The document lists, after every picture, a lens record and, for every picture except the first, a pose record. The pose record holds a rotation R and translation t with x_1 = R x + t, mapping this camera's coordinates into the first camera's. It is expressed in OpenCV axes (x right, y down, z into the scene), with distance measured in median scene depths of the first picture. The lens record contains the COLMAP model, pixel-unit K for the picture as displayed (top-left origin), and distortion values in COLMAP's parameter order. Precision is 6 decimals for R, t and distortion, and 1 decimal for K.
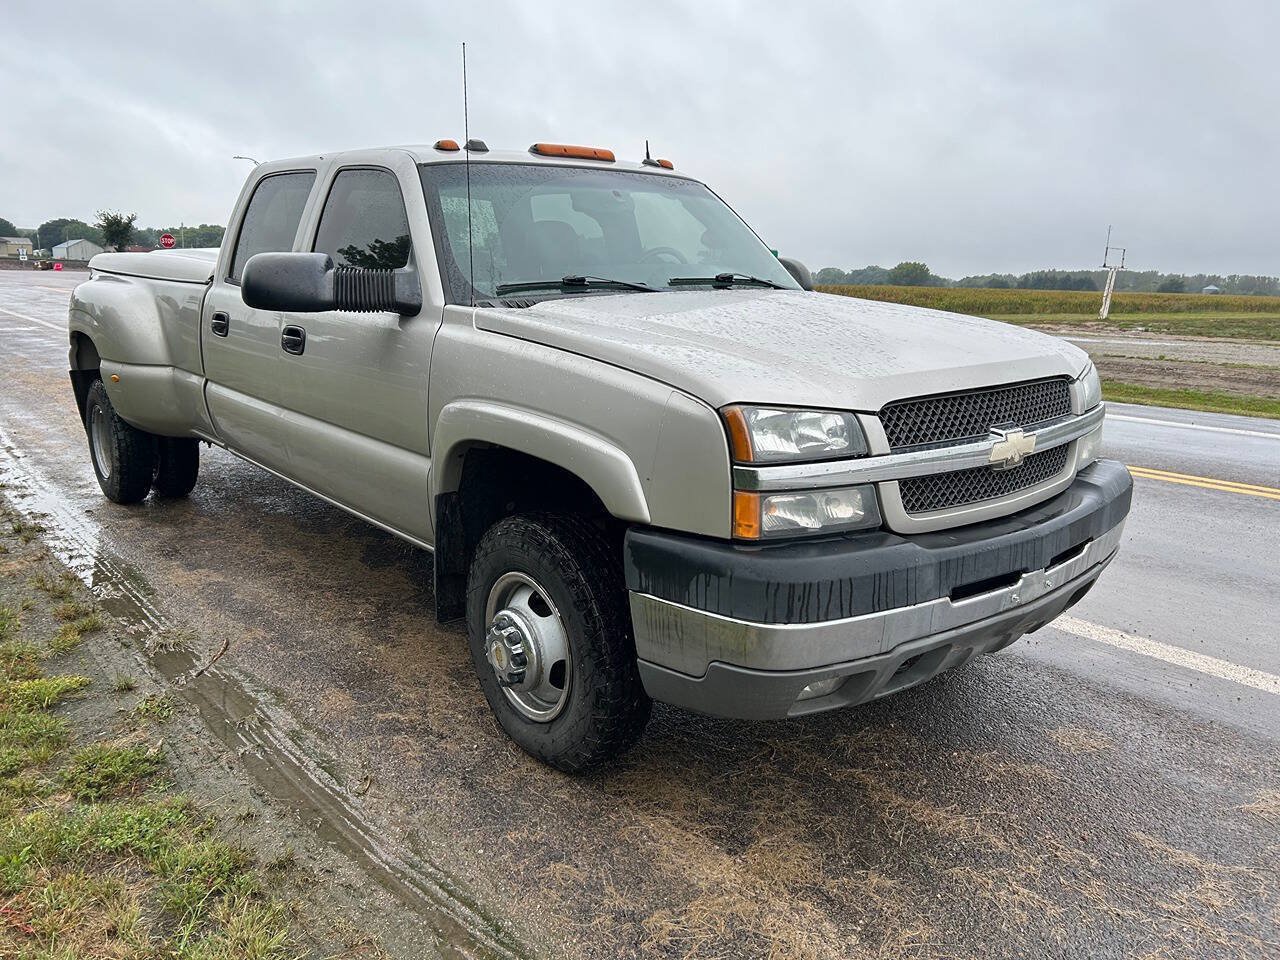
lens RADIAL K [[915.4, 0, 640.0], [0, 915.4, 480.0], [0, 0, 1]] dist [0.011437, -0.001093]
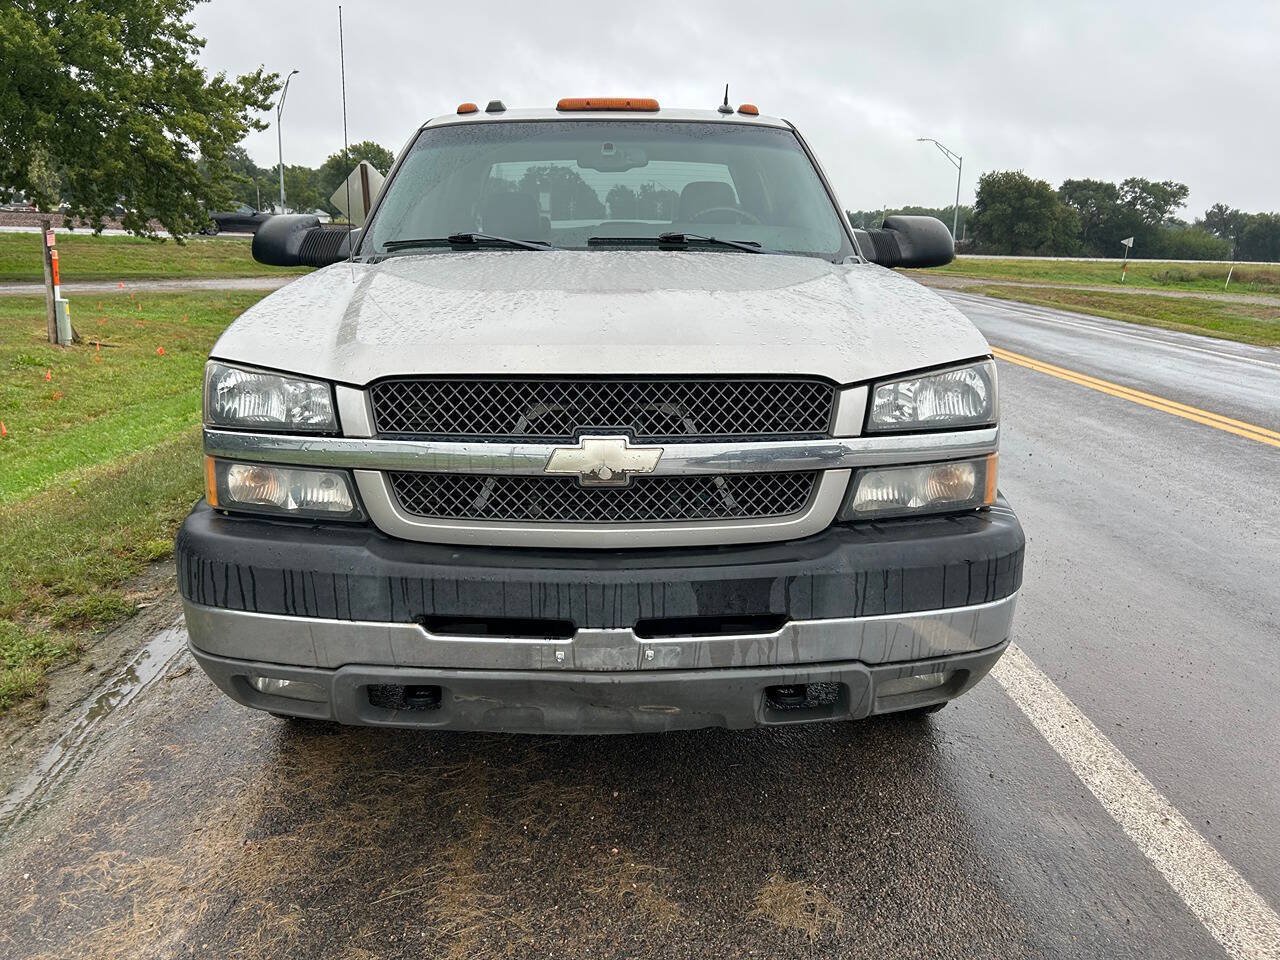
lens RADIAL K [[915.4, 0, 640.0], [0, 915.4, 480.0], [0, 0, 1]] dist [0.011437, -0.001093]
pose [[0.802118, 0.150285, -0.577946, 0.895533], [-0.138058, 0.988264, 0.065373, -0.073631], [0.580988, 0.027353, 0.813452, 0.438269]]
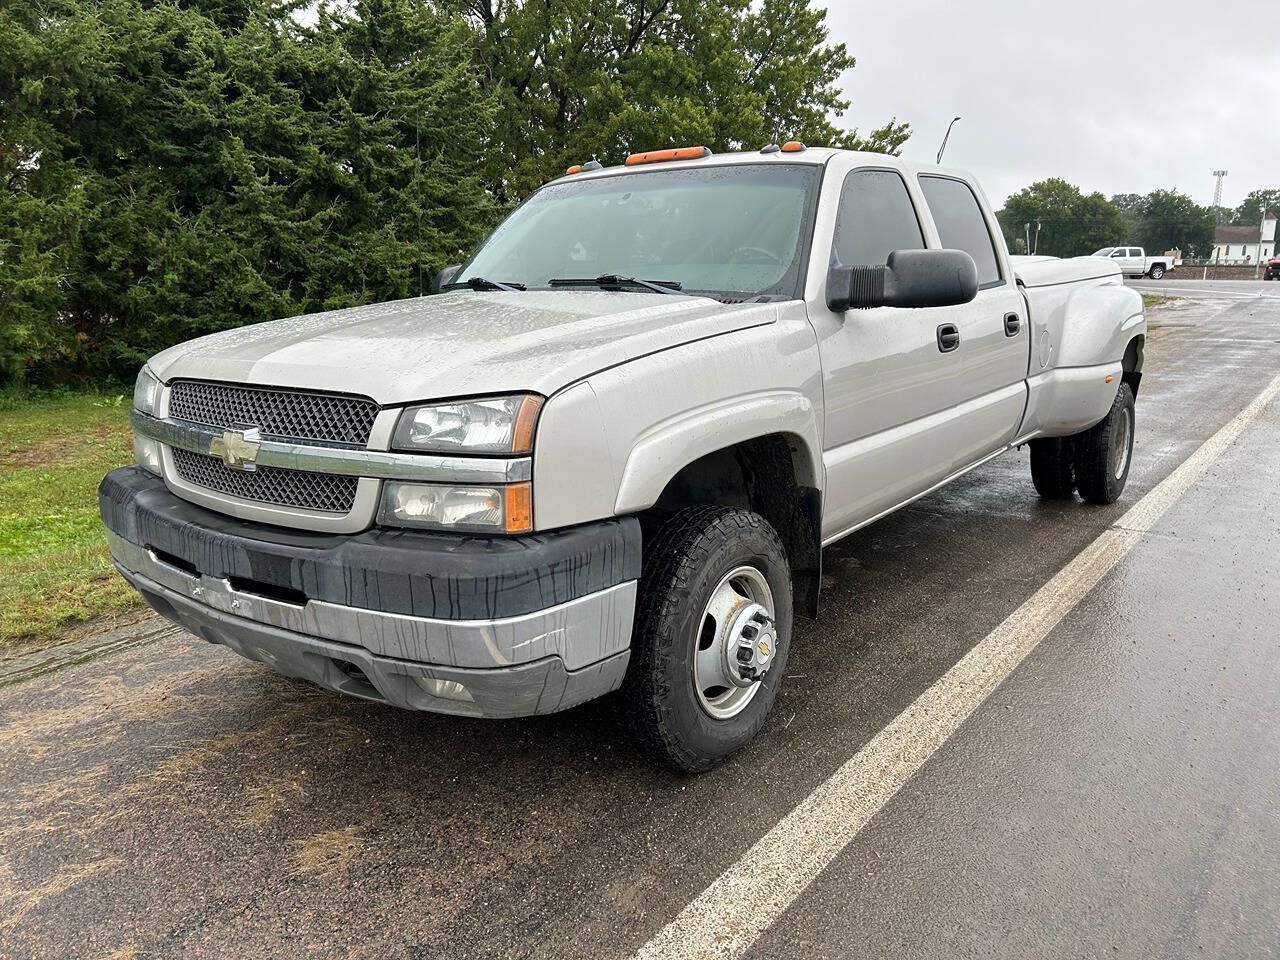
lens RADIAL K [[915.4, 0, 640.0], [0, 915.4, 480.0], [0, 0, 1]] dist [0.011437, -0.001093]
pose [[0.278491, 0.190740, -0.941308, 1.512995], [-0.200506, 0.970032, 0.137239, -0.233324], [0.939276, 0.150518, 0.308389, 1.161022]]
